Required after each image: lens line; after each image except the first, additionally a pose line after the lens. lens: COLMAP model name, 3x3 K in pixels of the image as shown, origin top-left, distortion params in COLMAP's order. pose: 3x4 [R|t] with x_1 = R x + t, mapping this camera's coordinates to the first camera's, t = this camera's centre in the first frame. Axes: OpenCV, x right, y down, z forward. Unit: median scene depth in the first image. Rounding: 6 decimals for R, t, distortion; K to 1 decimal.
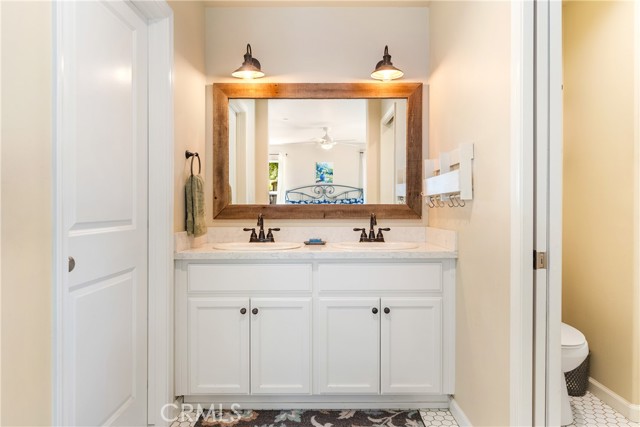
lens RADIAL K [[399.4, 0, 321.6], [0, 399.4, 201.5], [0, 0, 1]] dist [0.004157, -0.001364]
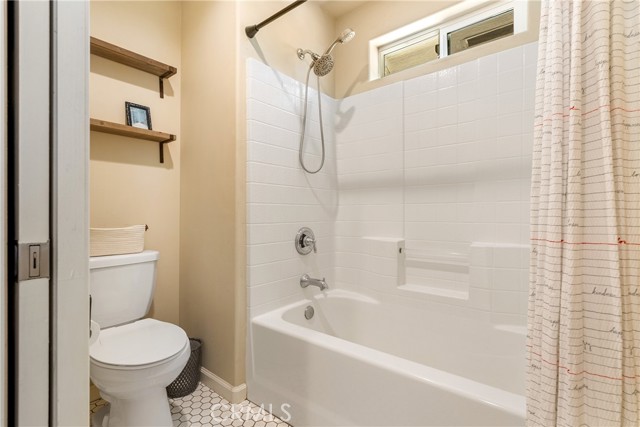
lens RADIAL K [[298.2, 0, 320.0], [0, 298.2, 213.5], [0, 0, 1]] dist [0.000688, 0.000055]
pose [[0.633485, -0.003897, 0.773745, 0.272089], [-0.002832, 0.999969, 0.007356, 0.049247], [-0.773750, -0.006851, 0.633454, 0.293288]]
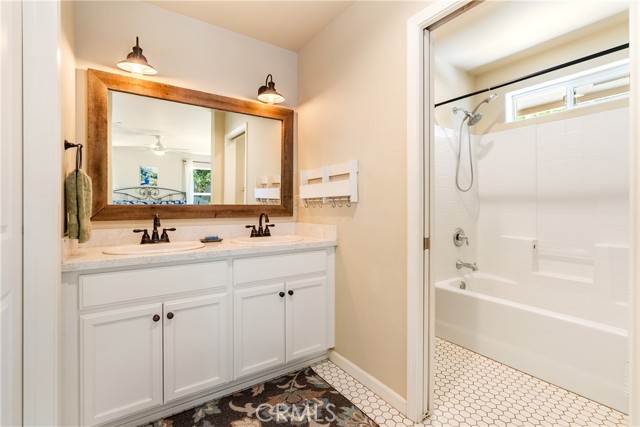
lens RADIAL K [[296.6, 0, 321.6], [0, 296.6, 203.5], [0, 0, 1]] dist [-0.001392, -0.000140]
pose [[0.827781, 0.006163, 0.561017, -0.220595], [-0.007359, 0.999973, -0.000127, 0.001687], [-0.561002, -0.004023, 0.827804, 0.169678]]
